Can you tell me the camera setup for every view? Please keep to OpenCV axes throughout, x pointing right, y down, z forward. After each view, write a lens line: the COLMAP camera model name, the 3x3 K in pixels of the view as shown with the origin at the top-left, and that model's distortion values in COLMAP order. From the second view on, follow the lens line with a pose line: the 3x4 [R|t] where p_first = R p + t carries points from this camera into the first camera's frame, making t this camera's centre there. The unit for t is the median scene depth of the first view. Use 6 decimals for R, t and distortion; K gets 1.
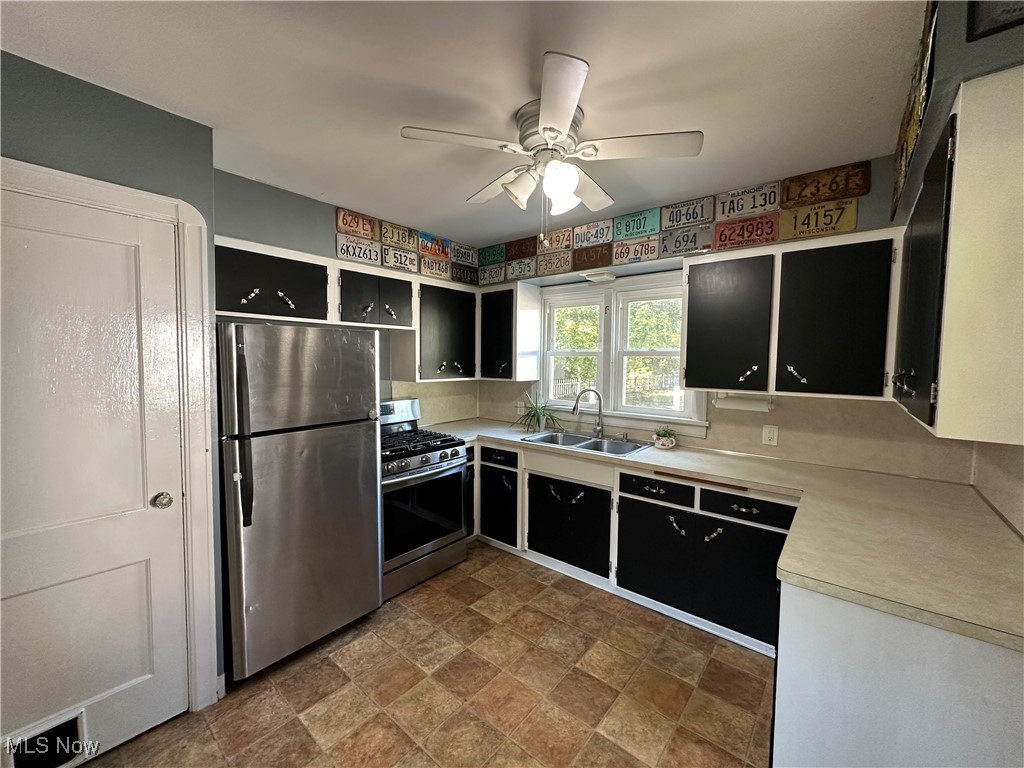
lens RADIAL K [[407.9, 0, 507.5], [0, 407.9, 383.5], [0, 0, 1]] dist [-0.000863, -0.000009]
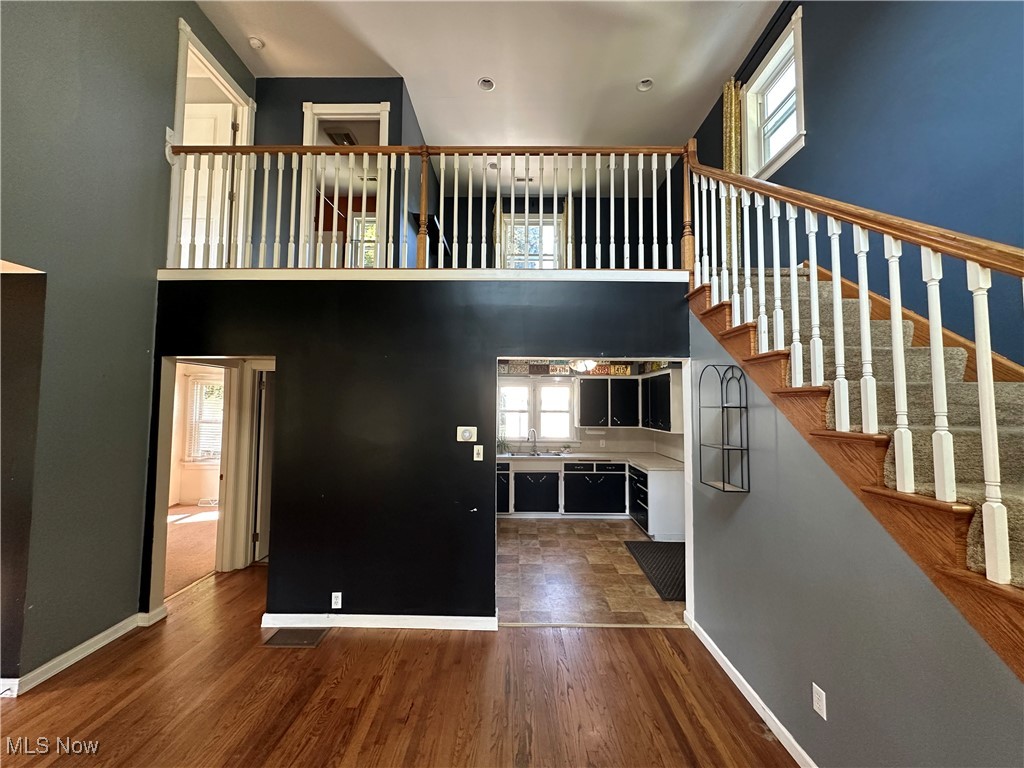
lens RADIAL K [[407.9, 0, 511.0], [0, 407.9, 380.6], [0, 0, 1]] dist [-0.000863, -0.000009]
pose [[0.778217, 0.029363, 0.627309, -1.491394], [0.038968, 0.994724, -0.094903, -0.050709], [-0.626785, 0.098300, 0.772966, -0.707728]]
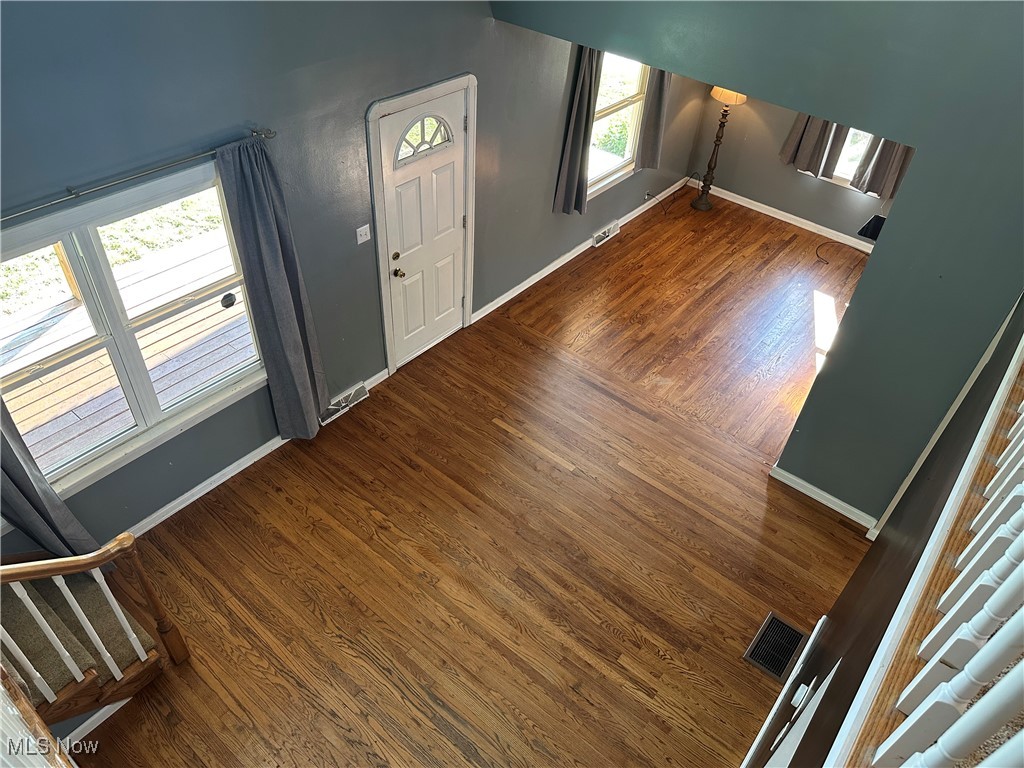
lens RADIAL K [[712.4, 0, 515.0], [0, 712.4, 387.6], [0, 0, 1]] dist [0.045297, -0.055538]
pose [[0.002861, 0.650871, -0.759183, -0.208282], [-0.120014, 0.753923, 0.645908, -1.018961], [0.992768, 0.089265, 0.080271, -0.079225]]
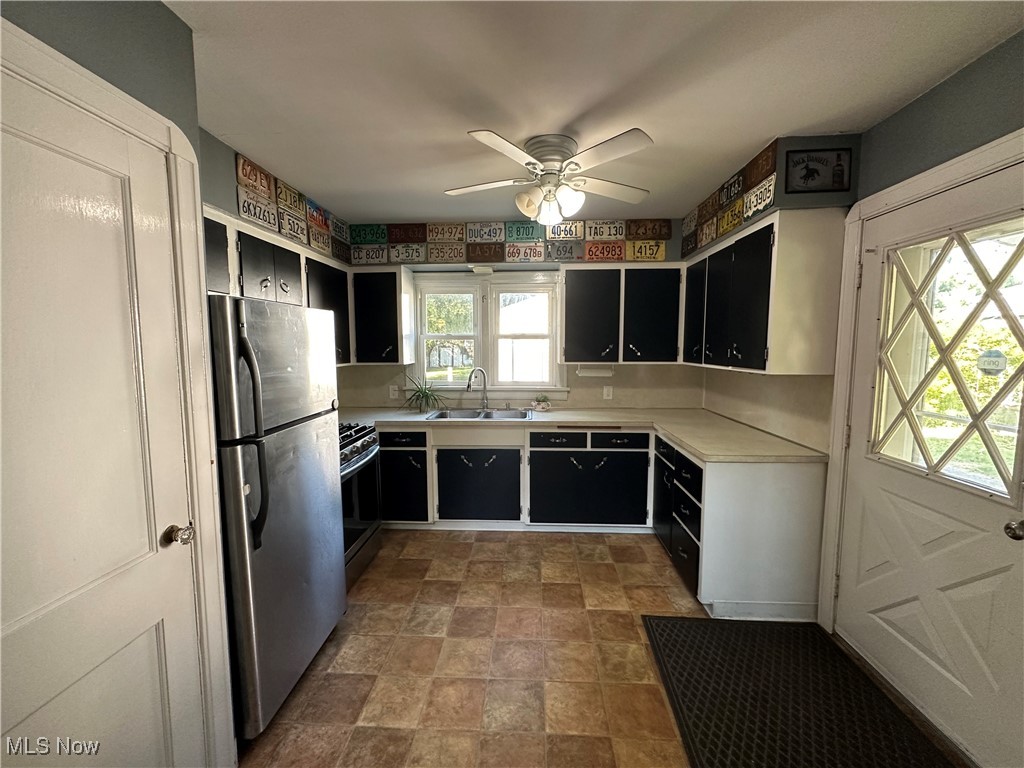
lens RADIAL K [[407.9, 0, 514.4], [0, 407.9, 383.9], [0, 0, 1]] dist [-0.000863, -0.000009]
pose [[0.799720, -0.069383, 0.596350, -0.496960], [0.047129, 0.997490, 0.052852, 0.002163], [-0.598520, -0.014162, 0.800983, 0.032057]]
